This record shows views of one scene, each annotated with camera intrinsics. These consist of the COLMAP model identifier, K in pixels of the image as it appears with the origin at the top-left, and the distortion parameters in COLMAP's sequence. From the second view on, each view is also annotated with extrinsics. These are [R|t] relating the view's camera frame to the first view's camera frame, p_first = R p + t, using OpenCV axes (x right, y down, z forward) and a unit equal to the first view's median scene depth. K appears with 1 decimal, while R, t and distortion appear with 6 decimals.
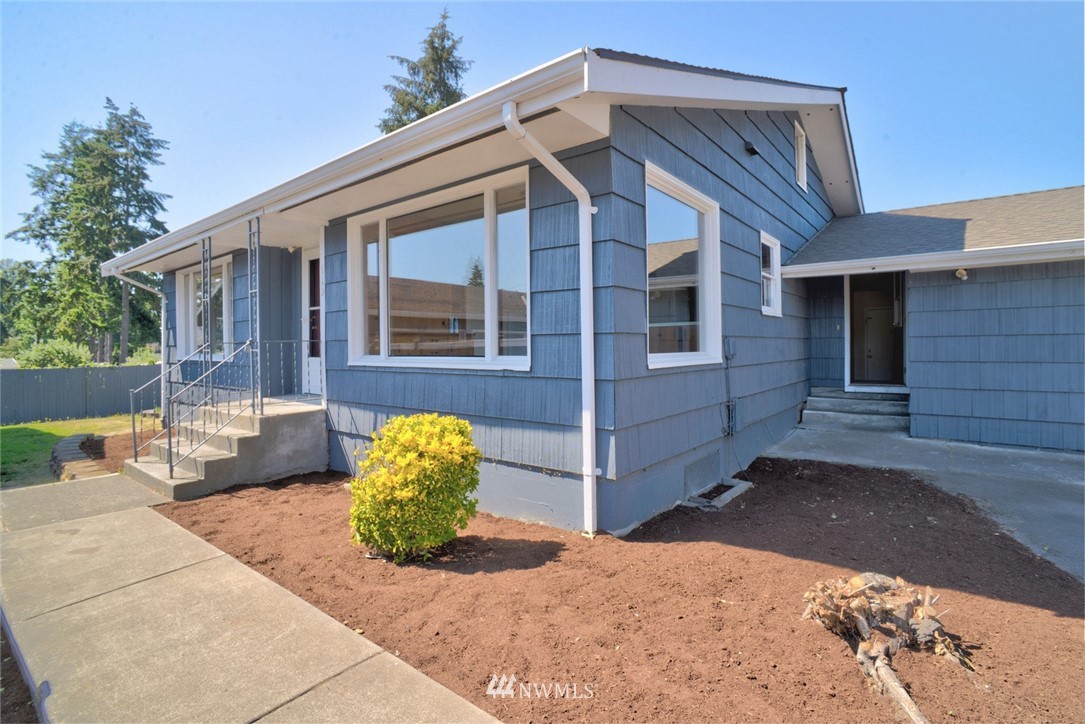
lens RADIAL K [[520.2, 0, 526.6], [0, 520.2, 363.0], [0, 0, 1]] dist [0.000226, 0.021620]
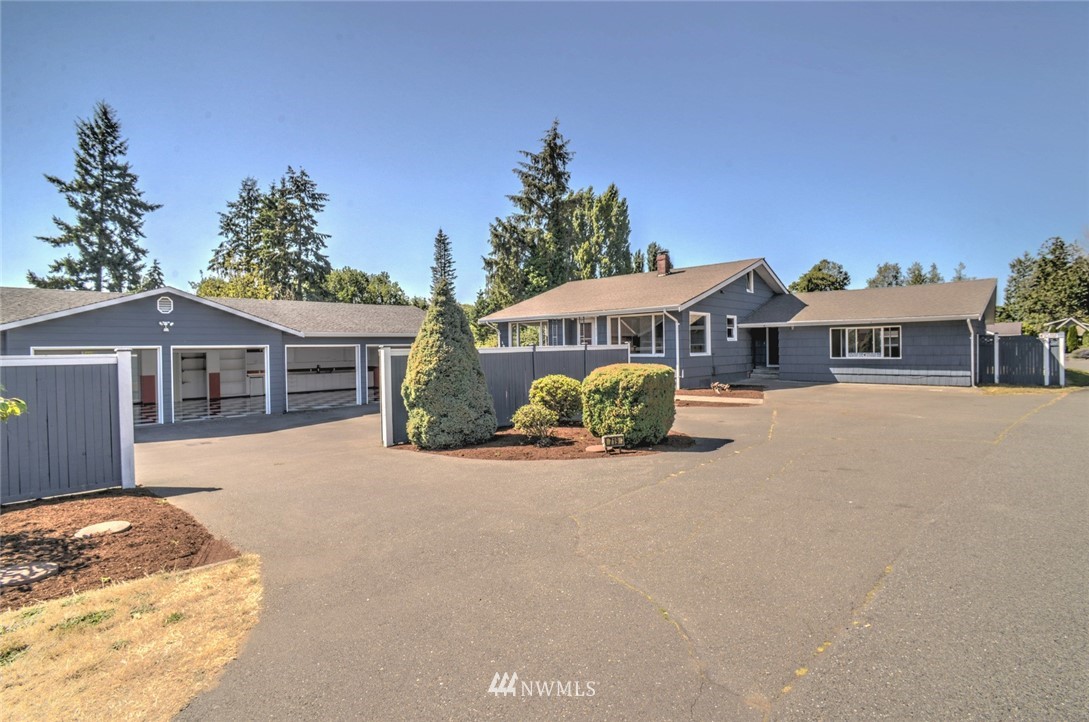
lens RADIAL K [[510.9, 0, 544.5], [0, 510.9, 361.0], [0, 0, 1]] dist [-0.000711, -0.000016]
pose [[0.997036, -0.002245, -0.076902, -0.080530], [0.001661, 0.999969, -0.007662, 0.009824], [0.076917, 0.007511, 0.997009, -0.411165]]
